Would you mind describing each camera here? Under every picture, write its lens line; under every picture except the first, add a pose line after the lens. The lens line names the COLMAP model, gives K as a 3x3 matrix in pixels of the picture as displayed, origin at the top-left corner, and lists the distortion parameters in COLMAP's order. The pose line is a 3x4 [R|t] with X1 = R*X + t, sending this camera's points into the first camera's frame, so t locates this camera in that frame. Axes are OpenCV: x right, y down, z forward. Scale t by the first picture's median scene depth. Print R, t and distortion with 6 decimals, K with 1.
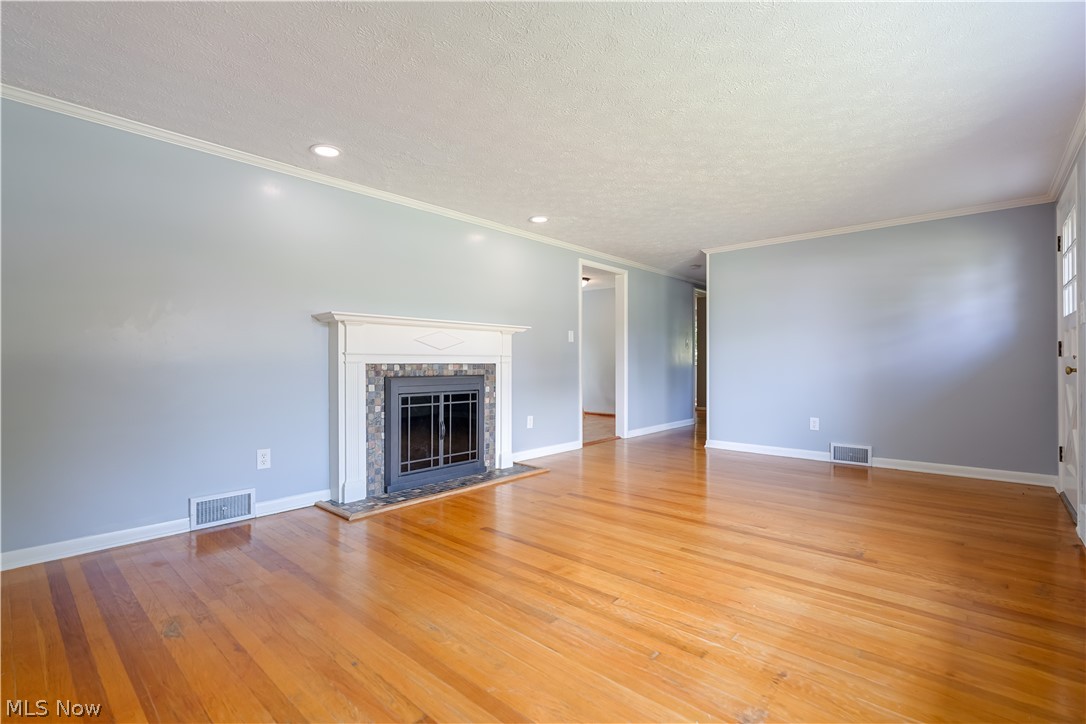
lens RADIAL K [[492.9, 0, 543.0], [0, 492.9, 368.9], [0, 0, 1]] dist [-0.001687, -0.000712]
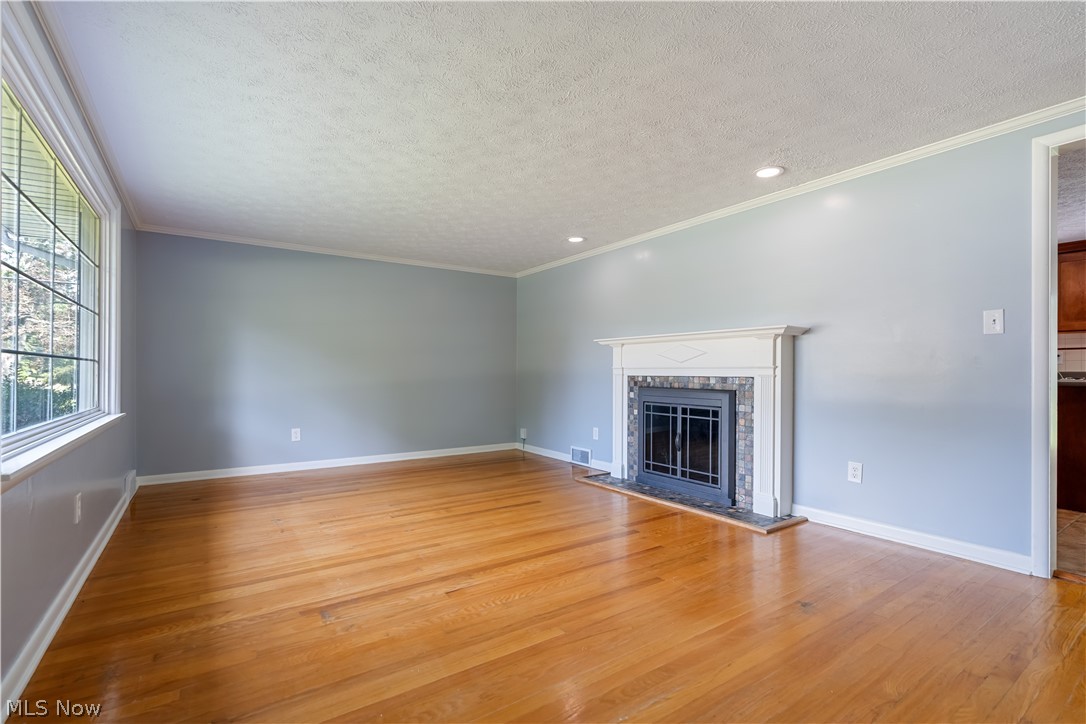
lens RADIAL K [[492.9, 0, 543.0], [0, 492.9, 368.9], [0, 0, 1]] dist [-0.001687, -0.000712]
pose [[-0.232907, -0.006893, -0.972475, 0.921254], [-0.014982, 0.999882, -0.003499, -0.019737], [0.972384, 0.013755, -0.232983, 1.046433]]
